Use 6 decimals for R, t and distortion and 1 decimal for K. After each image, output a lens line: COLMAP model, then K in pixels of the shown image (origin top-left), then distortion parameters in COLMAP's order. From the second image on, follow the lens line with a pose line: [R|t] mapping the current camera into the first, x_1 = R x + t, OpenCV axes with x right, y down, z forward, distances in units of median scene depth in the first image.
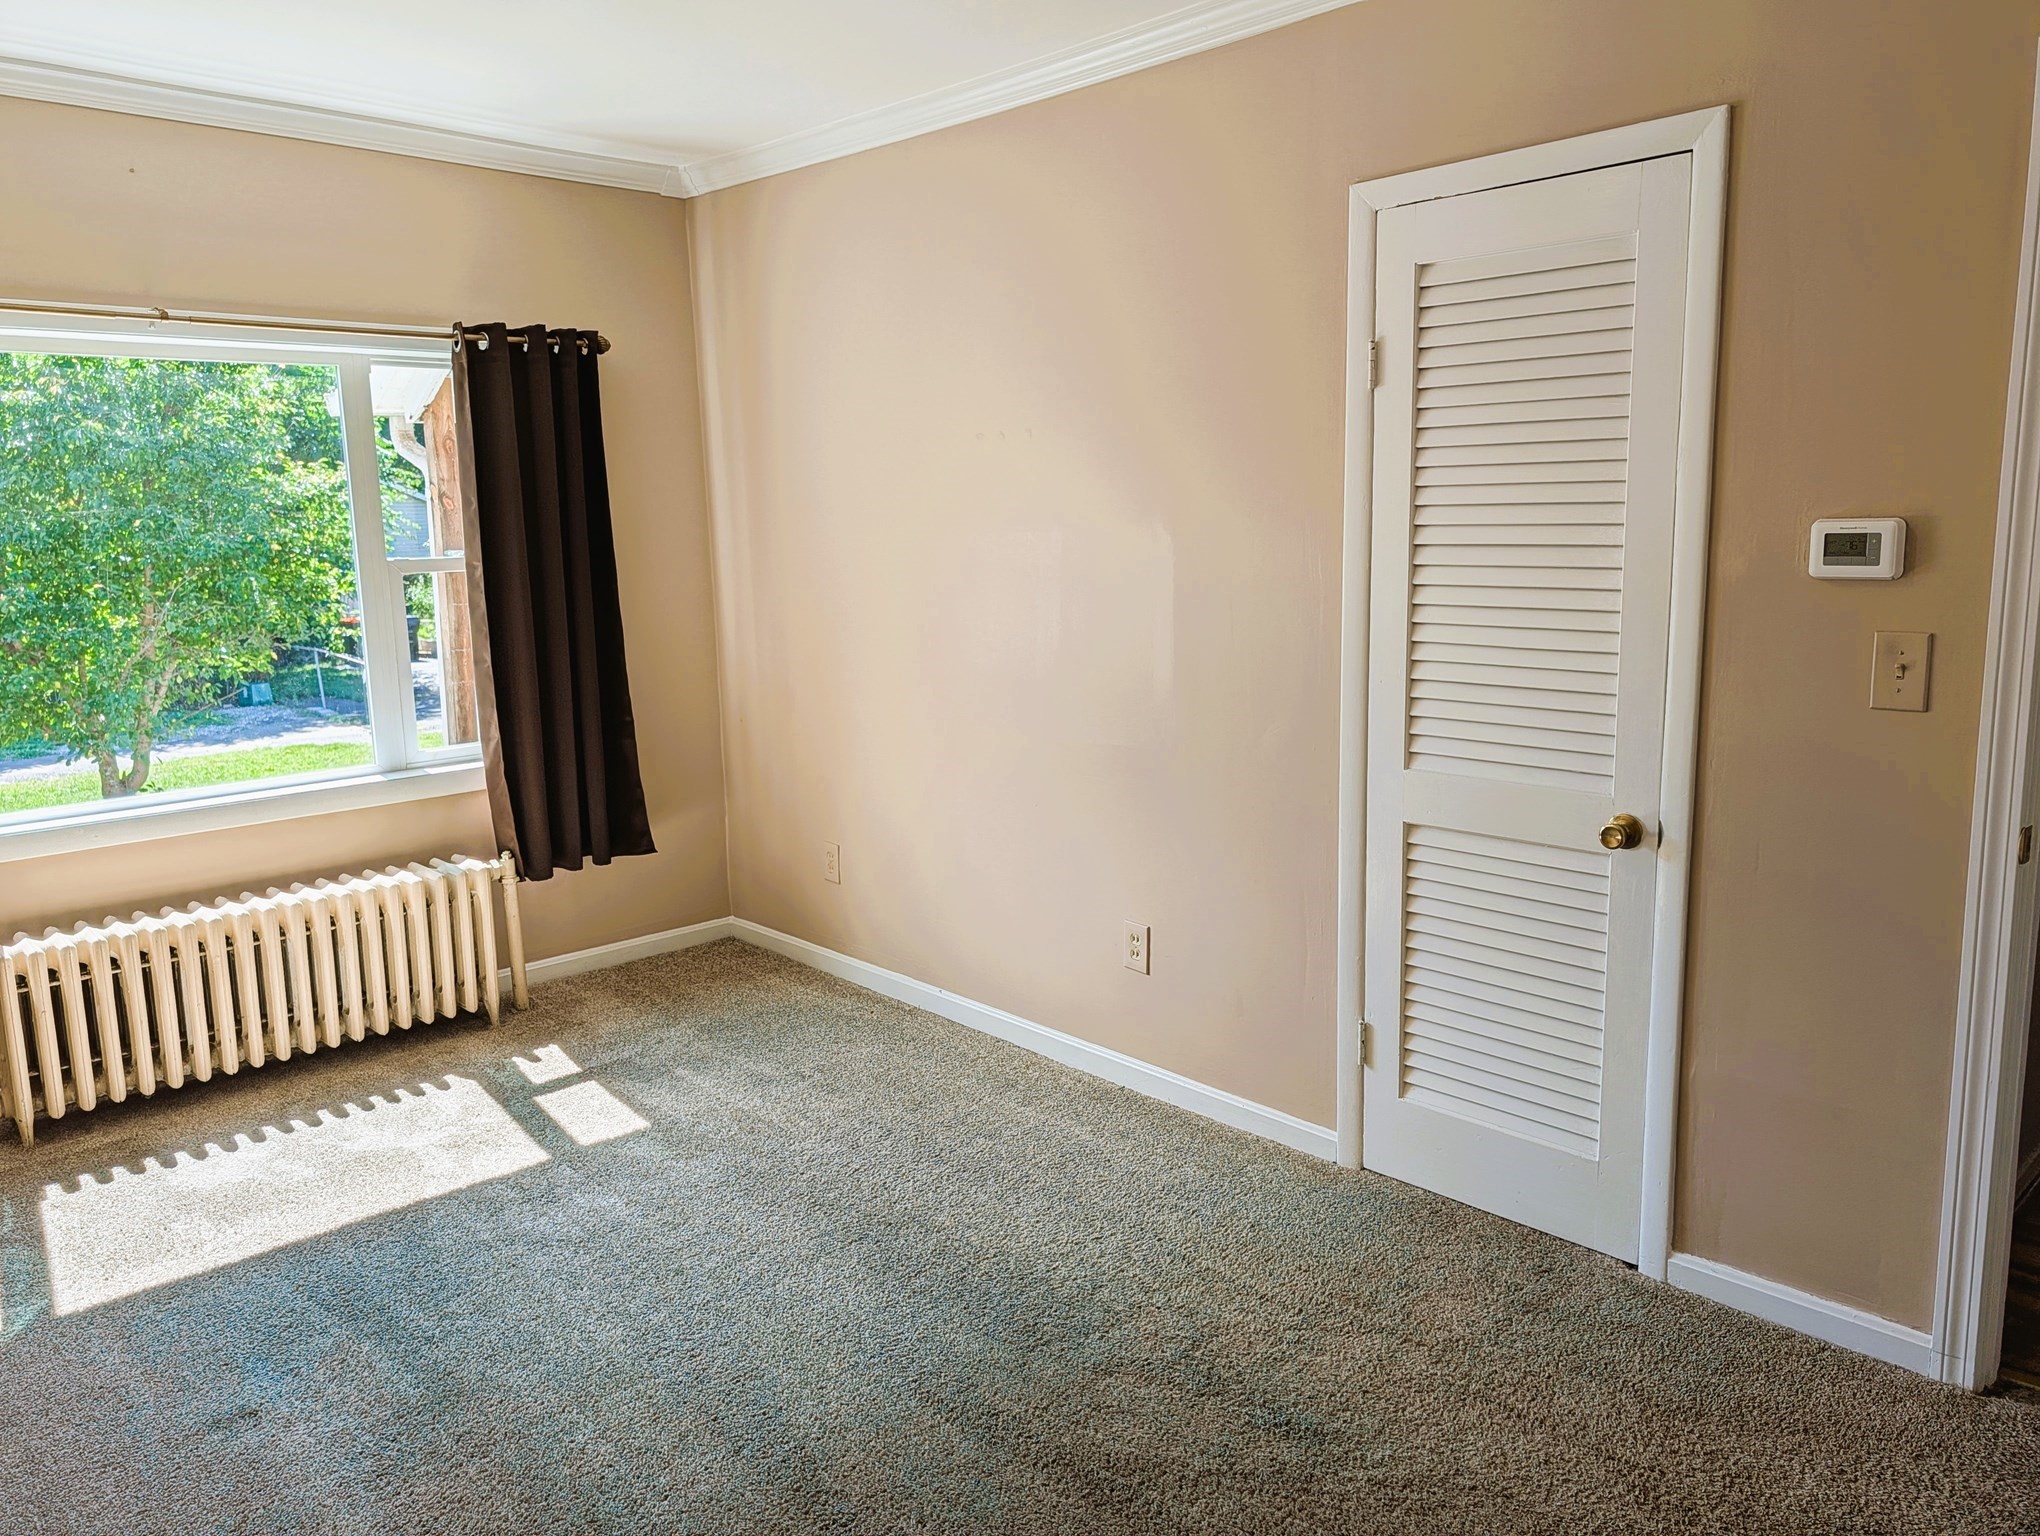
lens RADIAL K [[1463.8, 0, 1003.6], [0, 1463.8, 753.9], [0, 0, 1]] dist [0.022147, -0.027801]
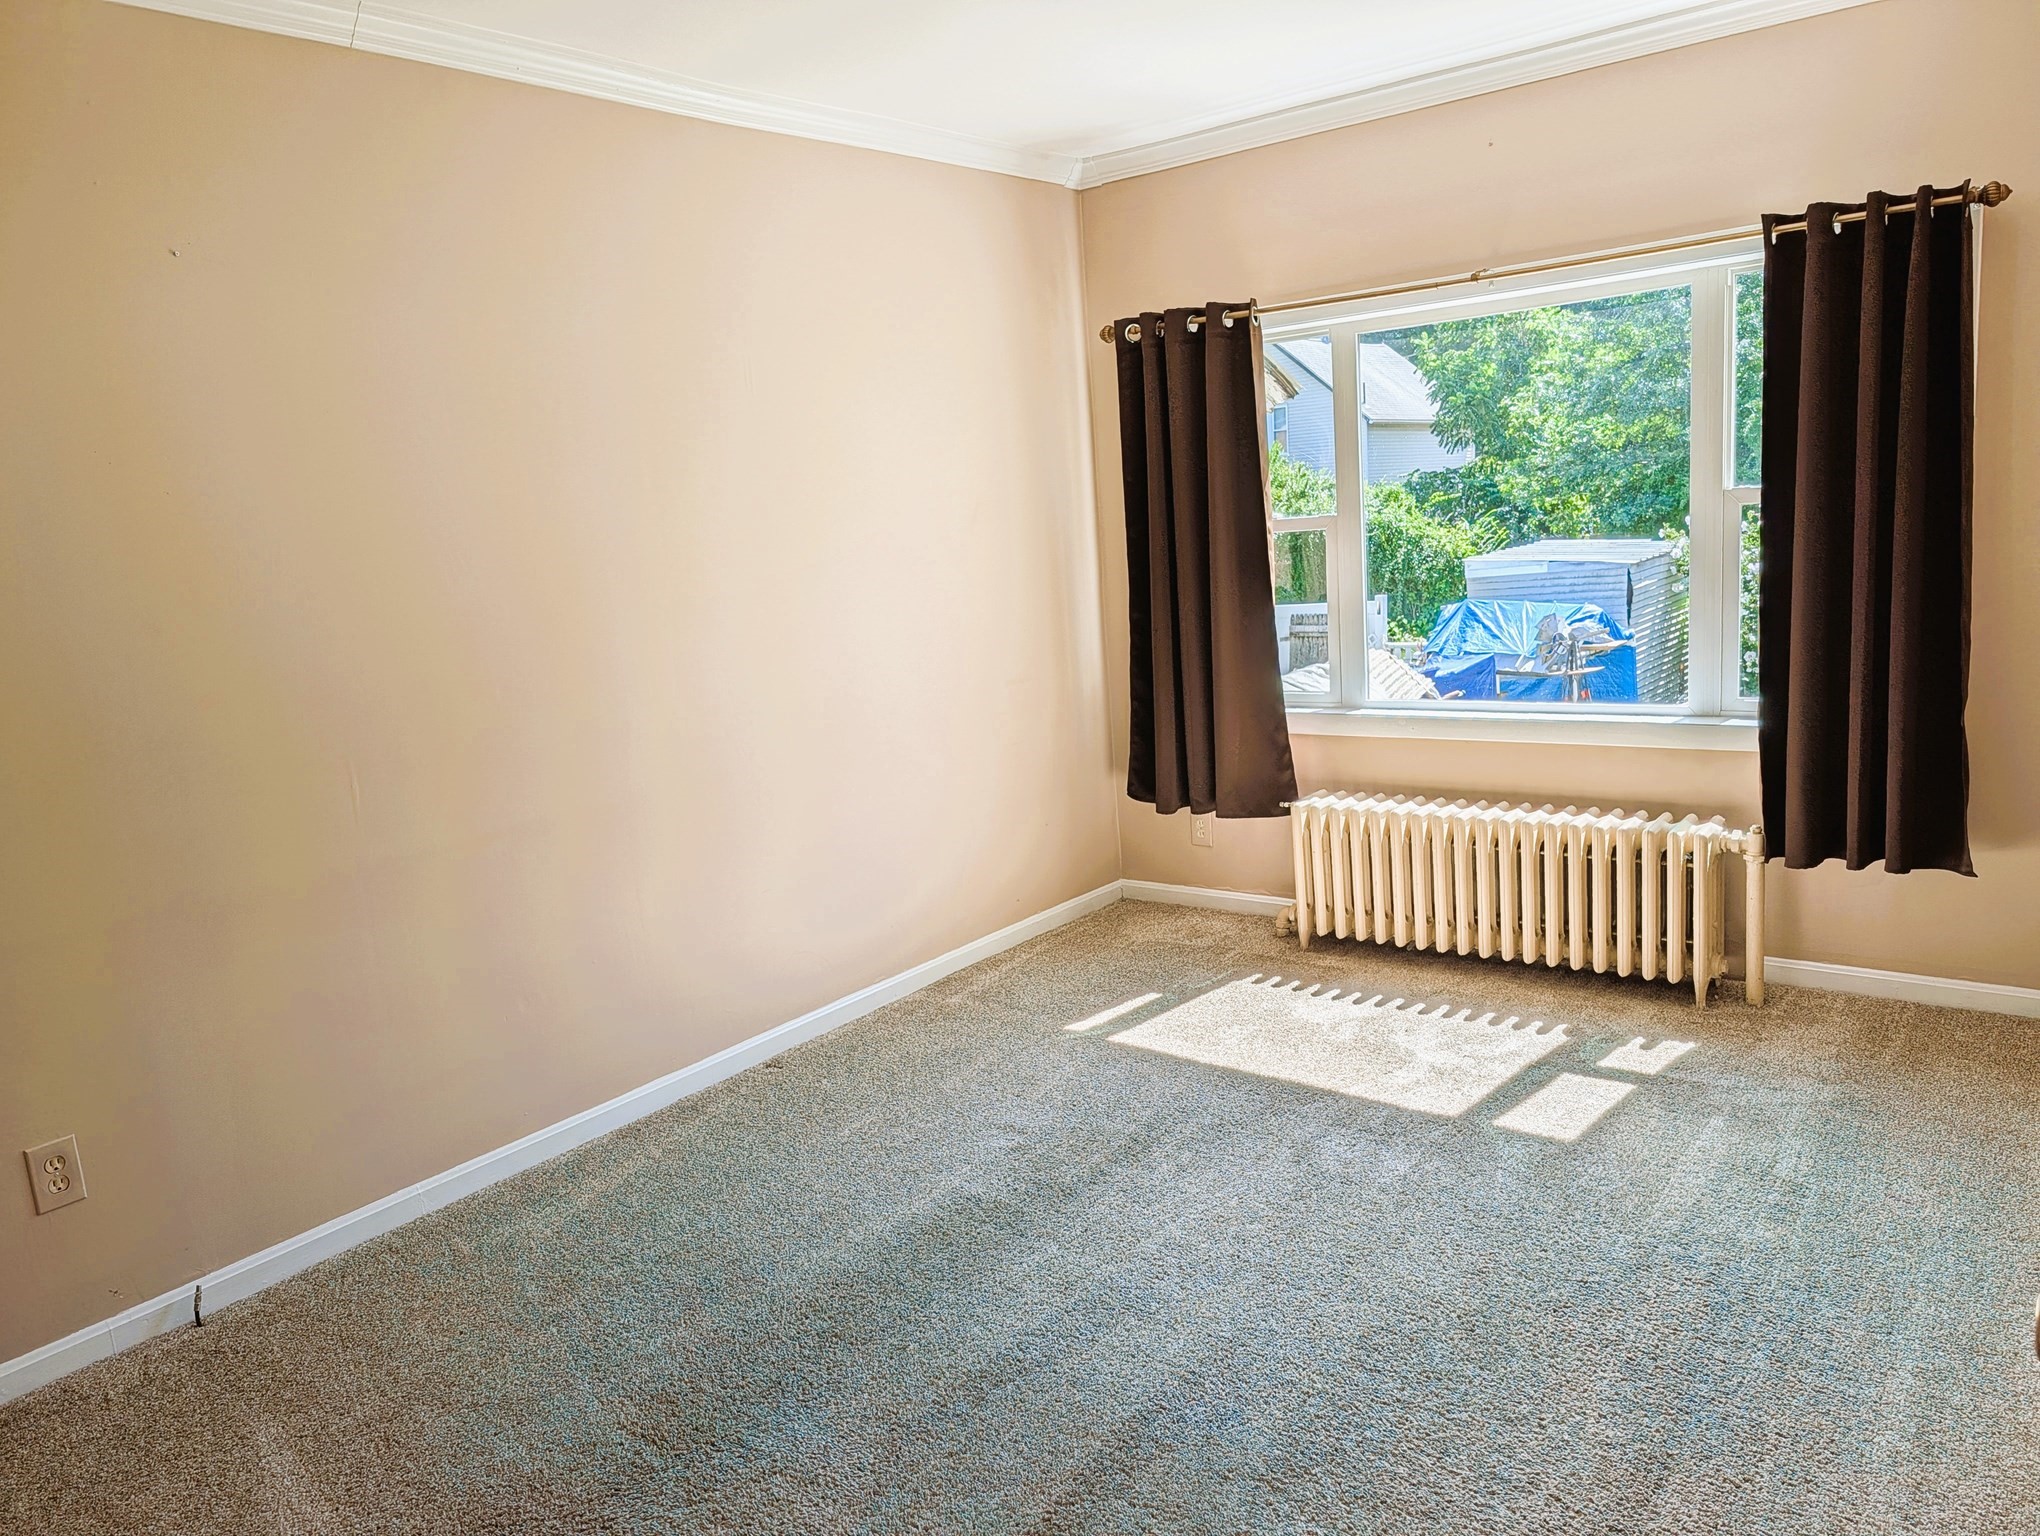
lens RADIAL K [[1463.8, 0, 1008.0], [0, 1463.8, 776.8], [0, 0, 1]] dist [0.022147, -0.027801]
pose [[0.139867, 0.187885, -0.972181, 0.522119], [-0.091023, 0.980115, 0.176323, -0.088868], [0.985978, 0.063830, 0.154187, 0.490745]]
